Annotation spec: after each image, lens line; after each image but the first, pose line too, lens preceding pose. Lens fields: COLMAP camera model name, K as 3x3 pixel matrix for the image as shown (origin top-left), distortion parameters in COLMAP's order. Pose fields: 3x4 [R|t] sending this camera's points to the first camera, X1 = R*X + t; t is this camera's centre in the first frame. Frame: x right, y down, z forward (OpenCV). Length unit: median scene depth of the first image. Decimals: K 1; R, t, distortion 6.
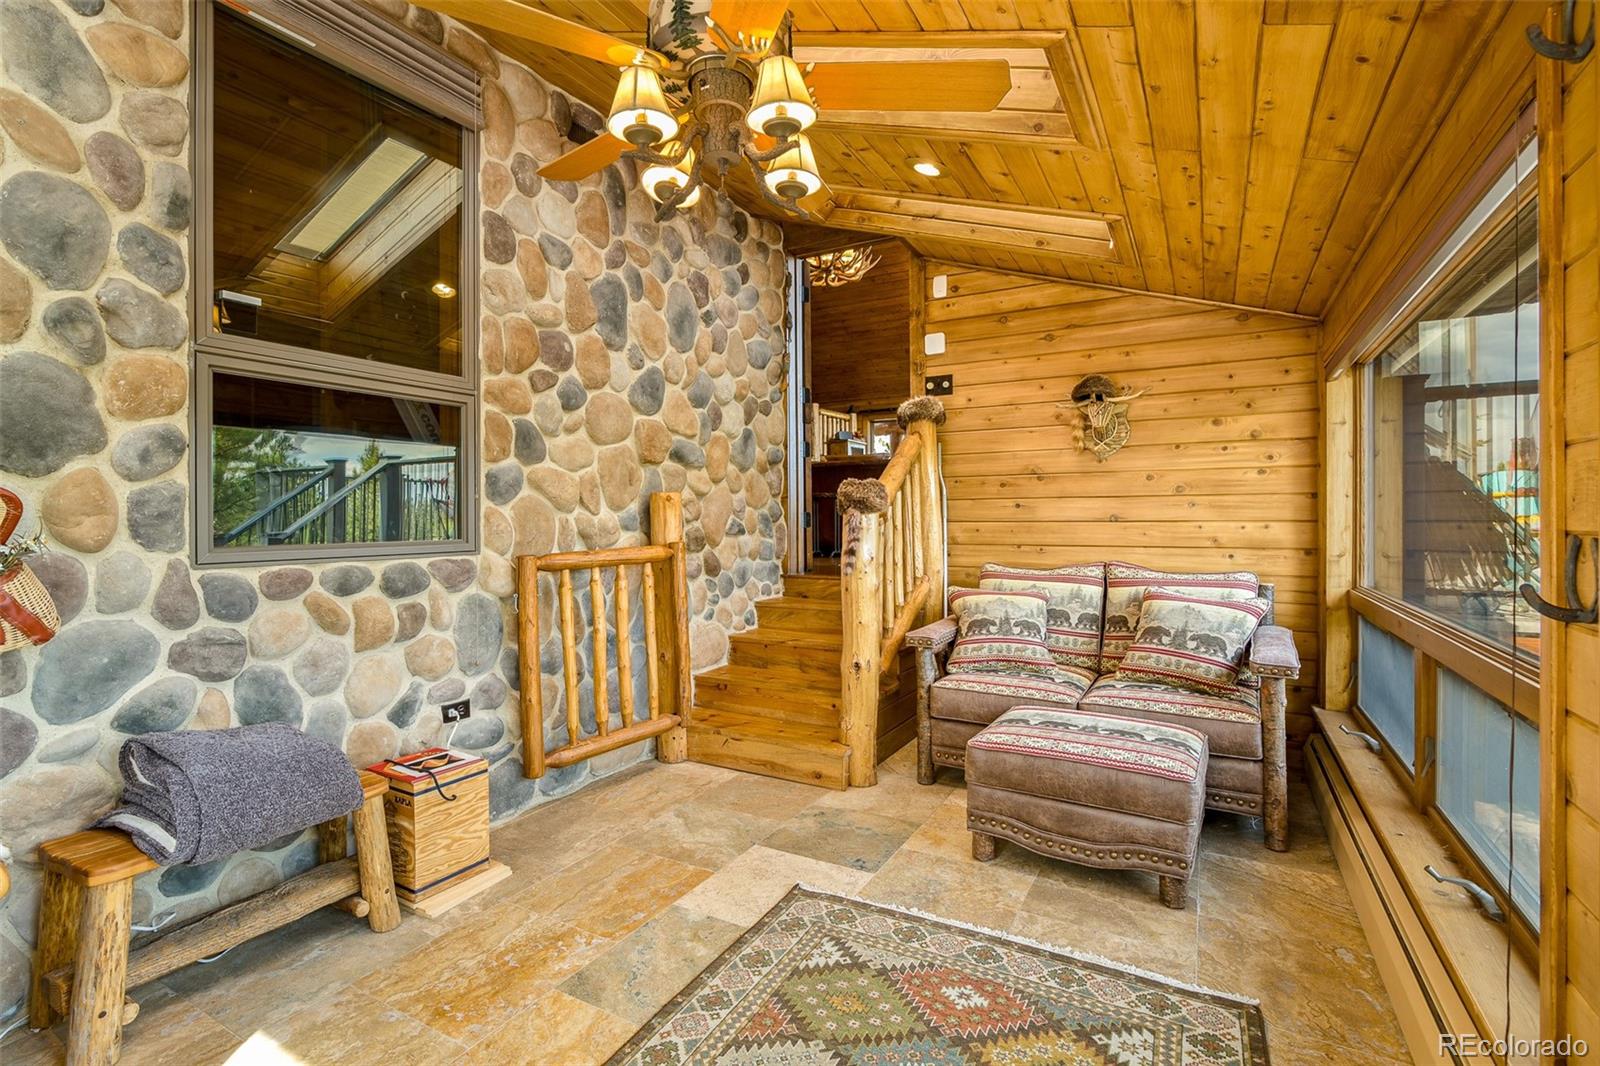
lens RADIAL K [[717.4, 0, 798.8], [0, 717.4, 521.7], [0, 0, 1]] dist [-0.009005, 0.000627]
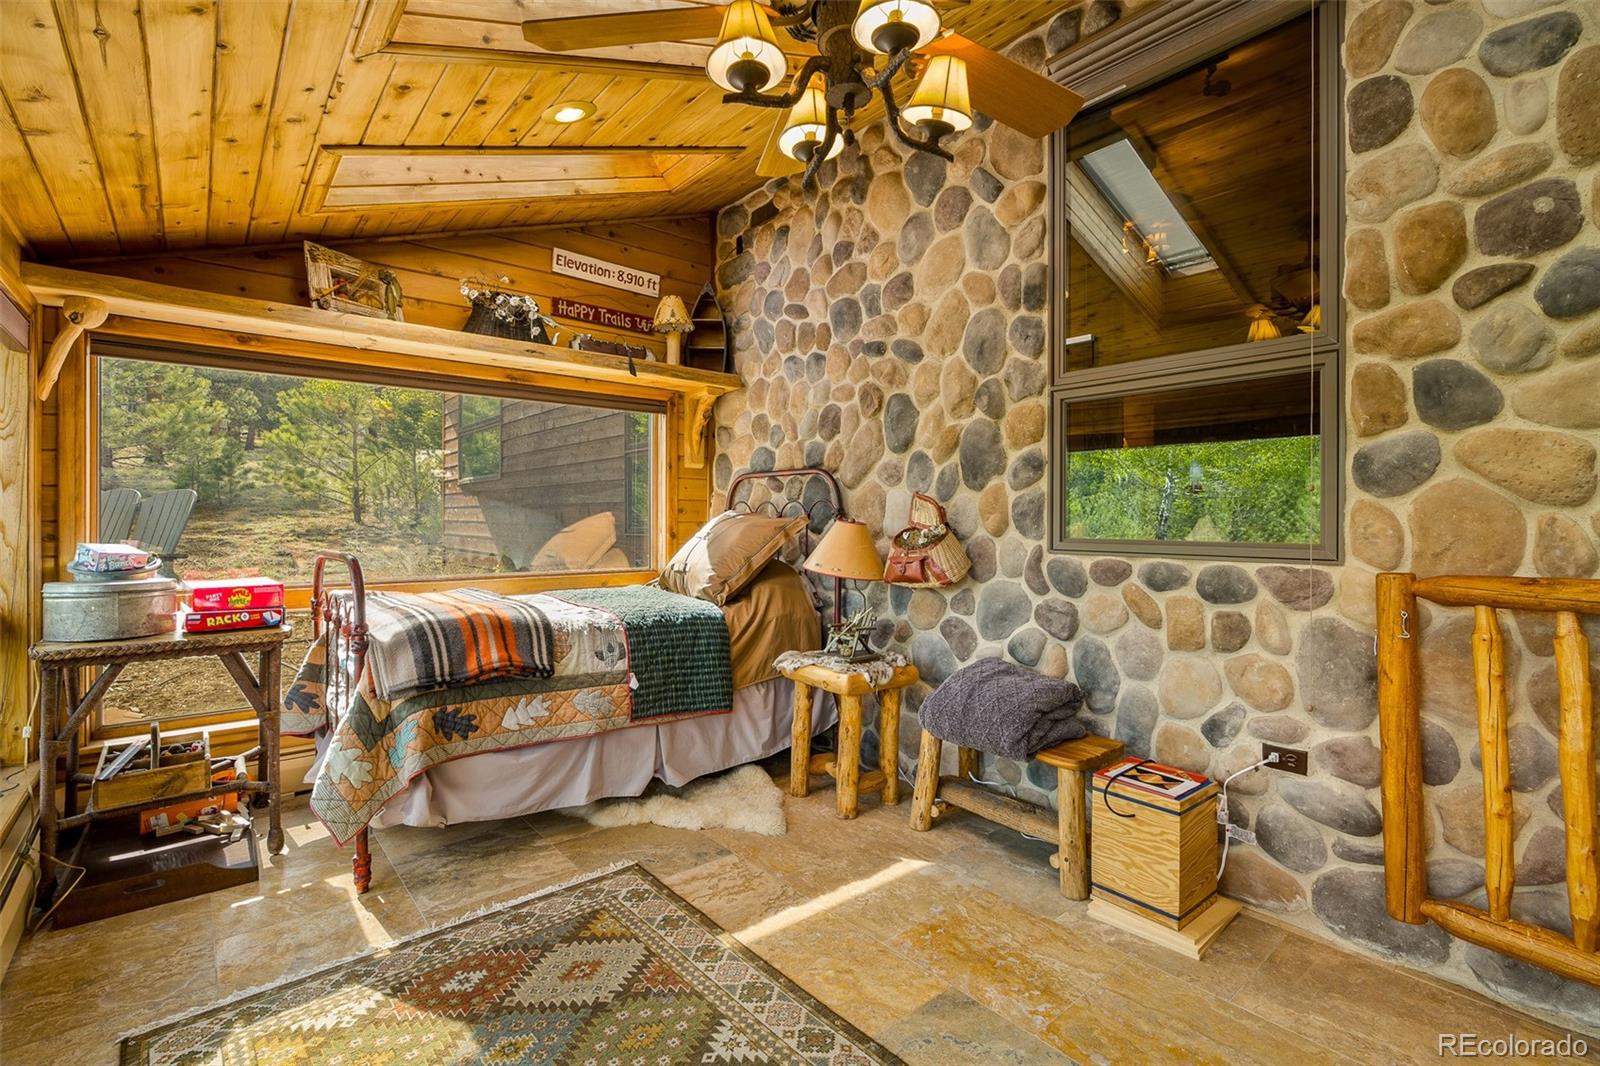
lens RADIAL K [[738.5, 0, 837.2], [0, 738.5, 526.7], [0, 0, 1]] dist [-0.002989, 0.000479]
pose [[-0.313018, 0.012564, -0.949664, 0.530499], [-0.008439, 0.999836, 0.016009, -0.002255], [0.949710, 0.013025, -0.312861, 0.914991]]
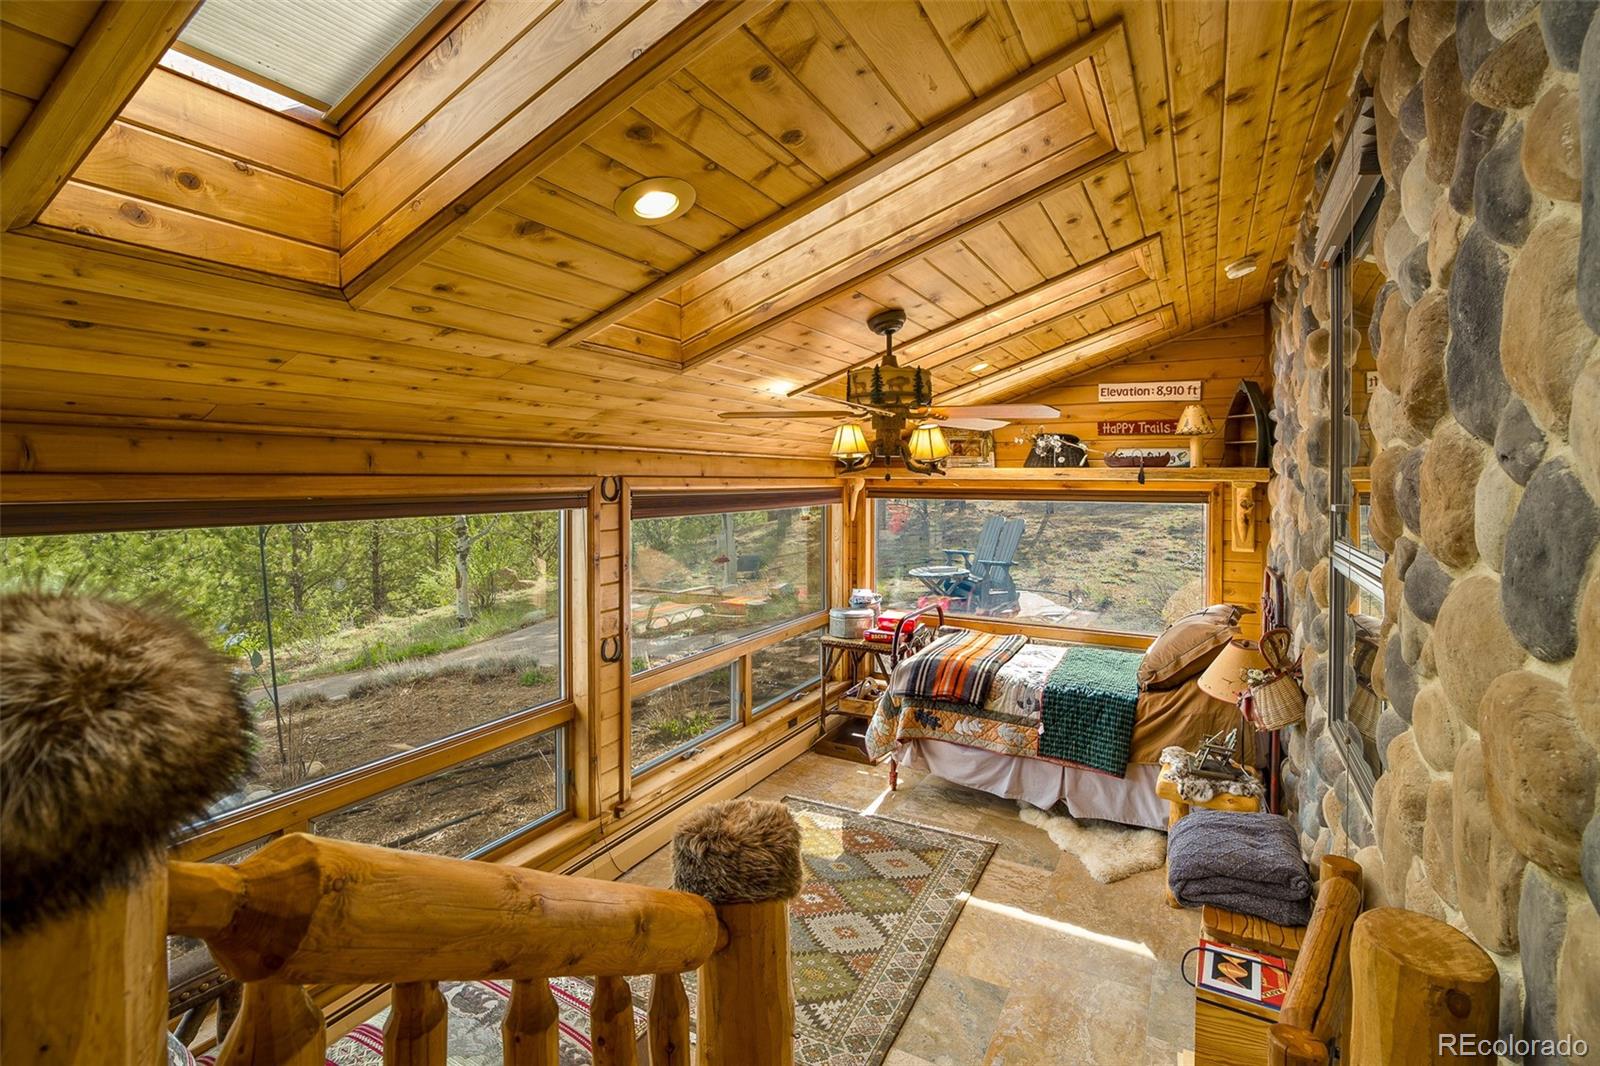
lens RADIAL K [[825.8, 0, 798.5], [0, 825.8, 479.7], [0, 0, 1]] dist [-0.001131, 0.008731]
pose [[-0.999930, 0.002095, -0.011604, 0.092083], [0.001705, 0.999438, 0.033480, -0.370846], [0.011667, 0.033458, -0.999372, 2.113500]]
